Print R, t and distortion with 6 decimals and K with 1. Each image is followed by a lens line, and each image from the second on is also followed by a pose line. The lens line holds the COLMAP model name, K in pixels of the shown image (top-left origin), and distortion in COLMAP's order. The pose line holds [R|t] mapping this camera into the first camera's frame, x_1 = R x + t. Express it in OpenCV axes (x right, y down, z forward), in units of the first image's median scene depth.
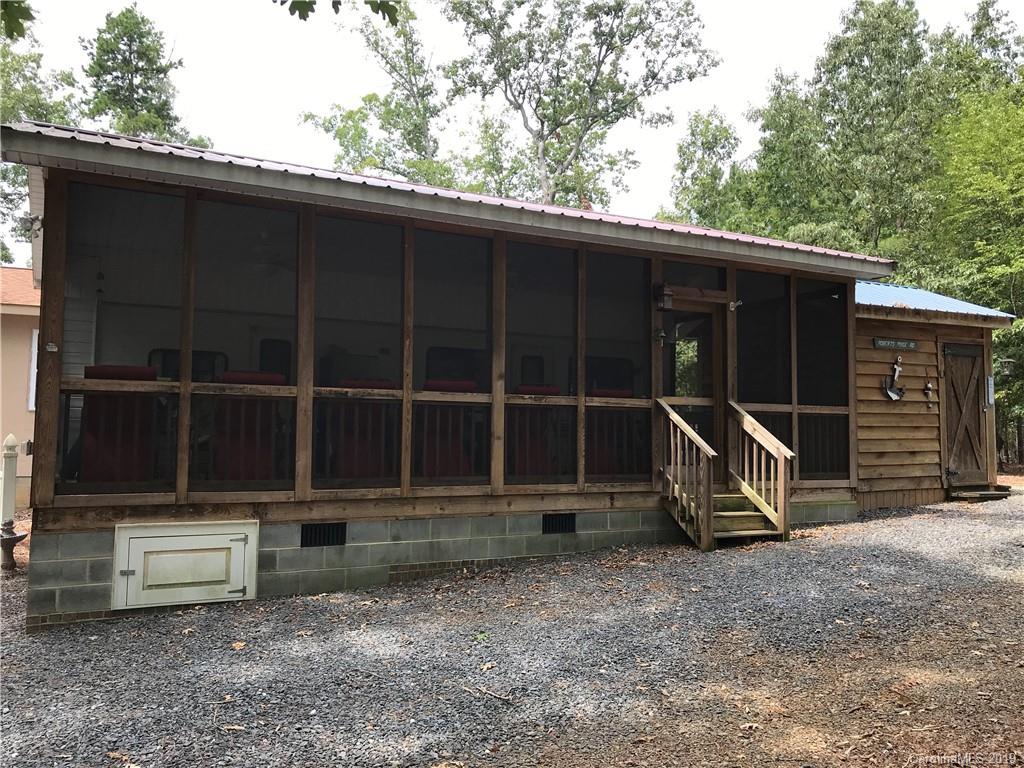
lens RADIAL K [[836.3, 0, 511.5], [0, 836.3, 382.3], [0, 0, 1]] dist [0.039865, -0.032264]
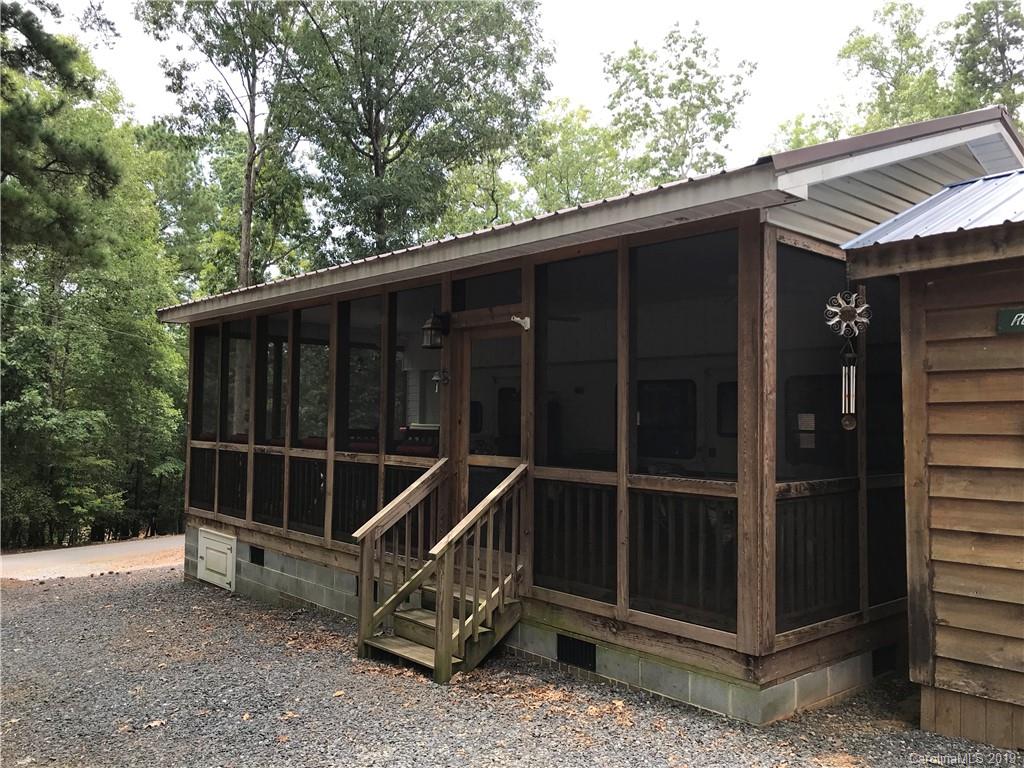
lens RADIAL K [[836.3, 0, 511.9], [0, 836.3, 384.7], [0, 0, 1]] dist [0.039865, -0.032264]
pose [[0.250882, -0.045241, -0.966960, 1.061558], [0.049595, 0.998196, -0.033835, -0.022027], [0.966746, -0.039468, 0.252673, 0.959486]]
